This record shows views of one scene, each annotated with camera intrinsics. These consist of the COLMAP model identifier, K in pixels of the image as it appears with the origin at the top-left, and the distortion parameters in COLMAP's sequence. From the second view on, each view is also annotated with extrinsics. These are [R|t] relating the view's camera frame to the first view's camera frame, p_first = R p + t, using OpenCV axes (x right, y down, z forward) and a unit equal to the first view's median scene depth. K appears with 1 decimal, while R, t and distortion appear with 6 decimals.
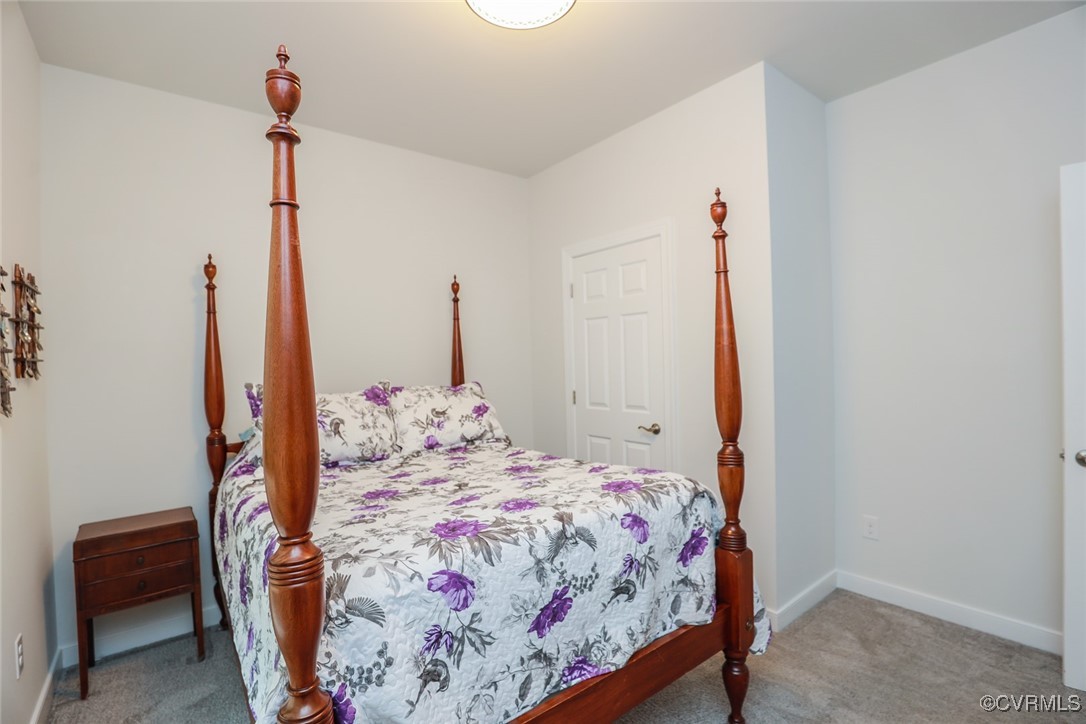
lens RADIAL K [[498.7, 0, 543.4], [0, 498.7, 356.0], [0, 0, 1]] dist [-0.029650, 0.003214]
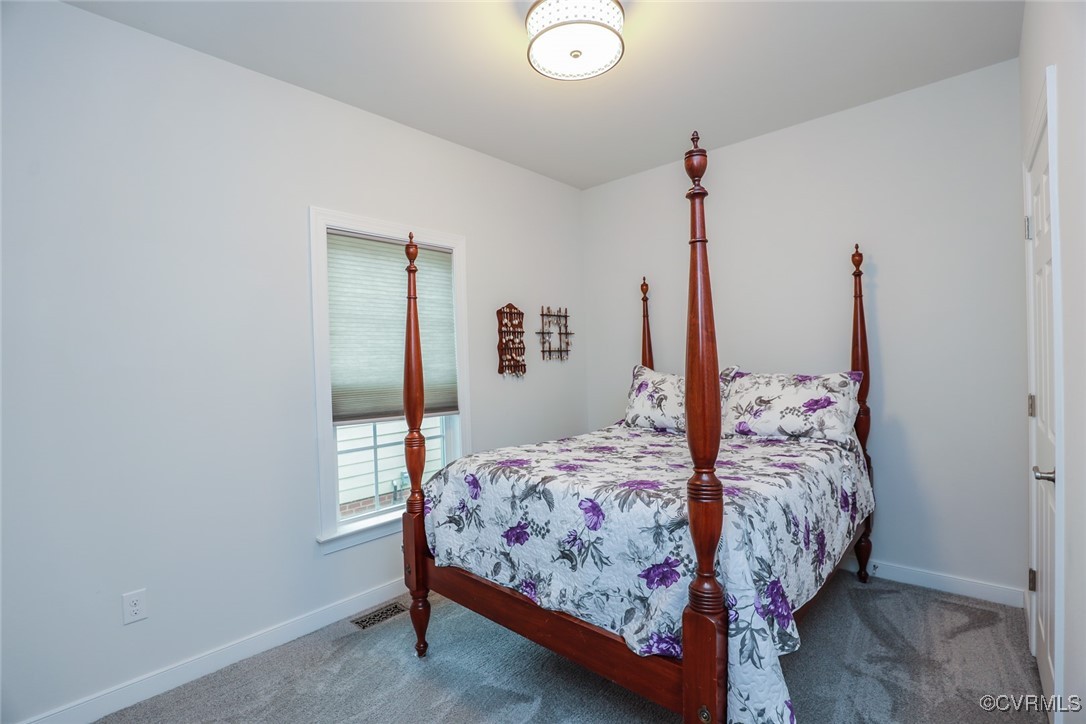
lens RADIAL K [[498.7, 0, 543.0], [0, 498.7, 363.8], [0, 0, 1]] dist [-0.029650, 0.003214]
pose [[0.162542, 0.032225, -0.986175, 1.238785], [0.033735, 0.998701, 0.038194, -0.022236], [0.986125, -0.039477, 0.161244, 0.750689]]
